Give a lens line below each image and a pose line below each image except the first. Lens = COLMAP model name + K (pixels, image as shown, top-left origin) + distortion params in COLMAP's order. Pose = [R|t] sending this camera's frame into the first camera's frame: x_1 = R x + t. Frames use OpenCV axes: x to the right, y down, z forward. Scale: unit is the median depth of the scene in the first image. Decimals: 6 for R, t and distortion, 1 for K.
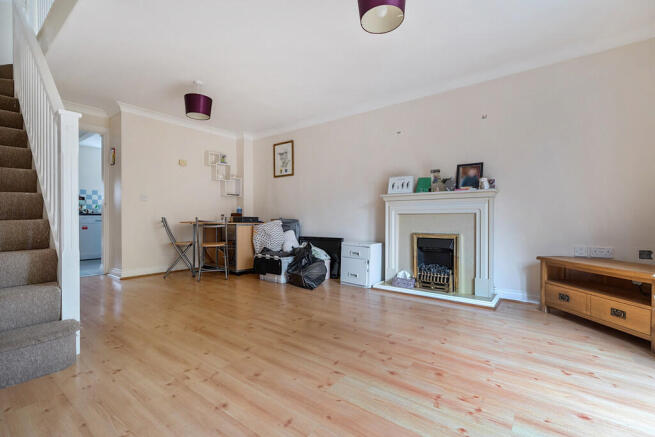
lens RADIAL K [[301.9, 0, 327.5], [0, 301.9, 218.5], [0, 0, 1]] dist [0.000061, 0.000013]
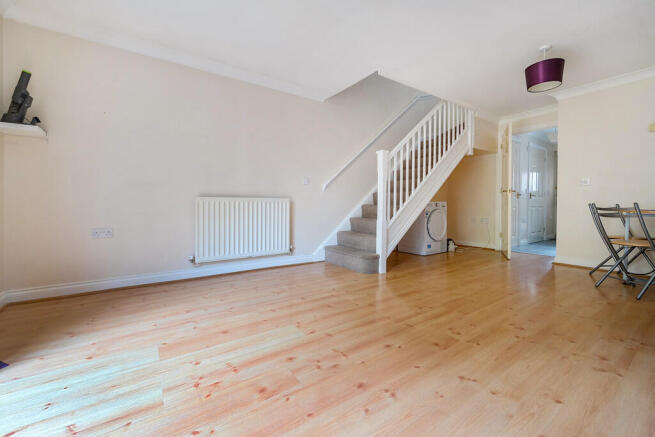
lens RADIAL K [[258.0, 0, 328.3], [0, 258.0, 206.6], [0, 0, 1]] dist [0.000386, 0.000015]
pose [[-0.313924, 0.004539, -0.949437, 0.742380], [-0.002656, 0.999980, 0.005658, 0.010839], [0.949444, 0.004298, -0.313906, 1.056703]]
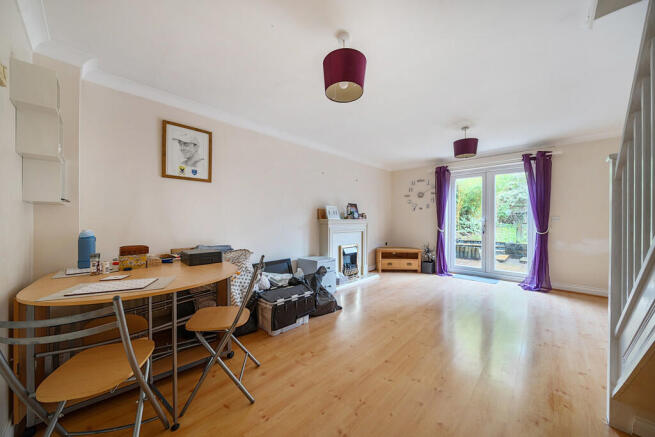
lens RADIAL K [[229.6, 0, 327.5], [0, 229.6, 218.5], [0, 0, 1]] dist [-0.001240, -0.000091]
pose [[0.103830, 0.002338, 0.994592, -1.433388], [-0.004044, 0.999990, -0.001928, -0.140665], [-0.994587, -0.003822, 0.103838, 1.585099]]
